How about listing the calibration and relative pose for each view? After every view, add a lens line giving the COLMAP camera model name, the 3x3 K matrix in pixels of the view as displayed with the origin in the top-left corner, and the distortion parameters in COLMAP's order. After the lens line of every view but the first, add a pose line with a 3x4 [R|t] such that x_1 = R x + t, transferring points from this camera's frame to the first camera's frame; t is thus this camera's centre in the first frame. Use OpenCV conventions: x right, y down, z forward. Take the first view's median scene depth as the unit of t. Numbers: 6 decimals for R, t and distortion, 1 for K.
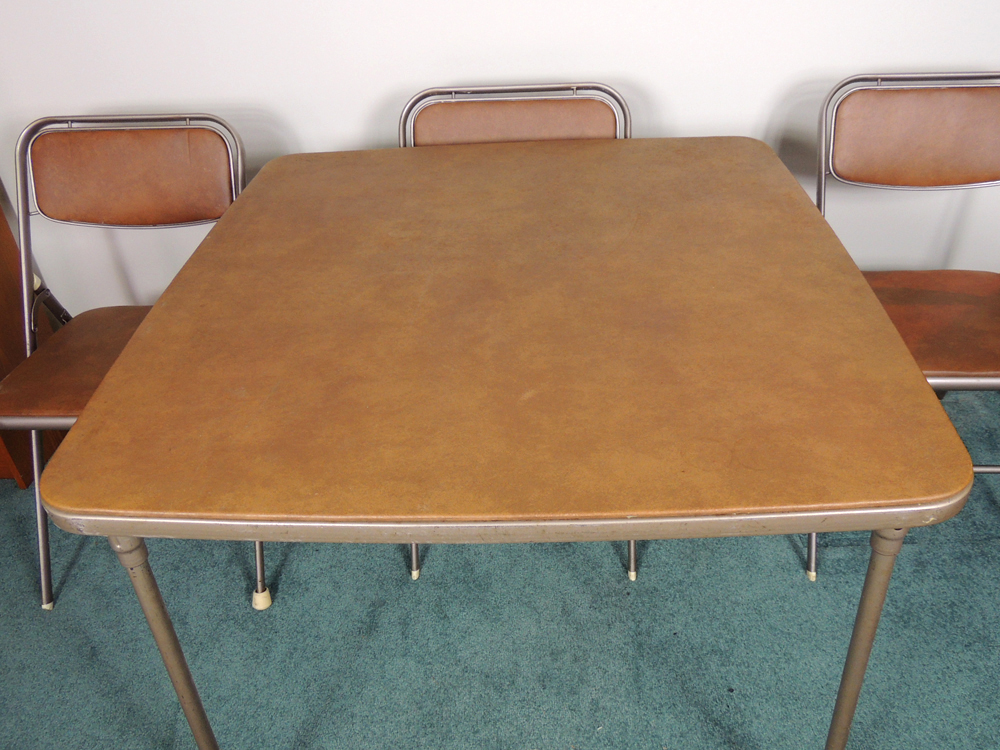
lens RADIAL K [[816.7, 0, 499.7], [0, 816.7, 376.8], [0, 0, 1]] dist [-0.008545, 0.001099]
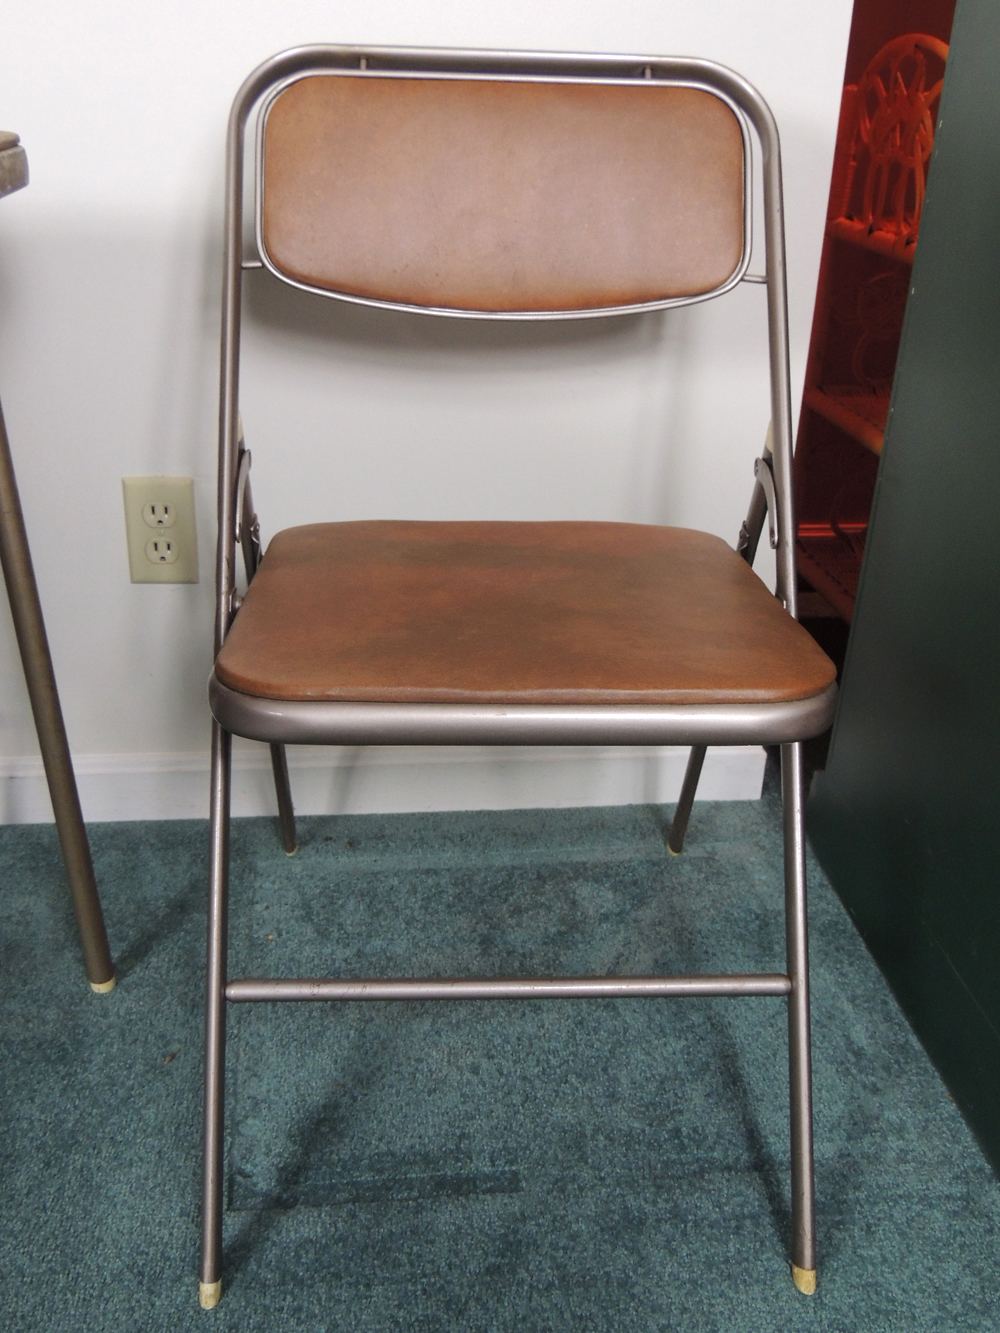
lens RADIAL K [[1271.6, 0, 499.1], [0, 1271.6, 666.4], [0, 0, 1]] dist [-0.026422, 0.000000]
pose [[0.990613, 0.021829, 0.134939, 0.421325], [0.004425, 0.981528, -0.191265, 0.075364], [-0.136622, 0.190067, 0.972219, 0.371500]]
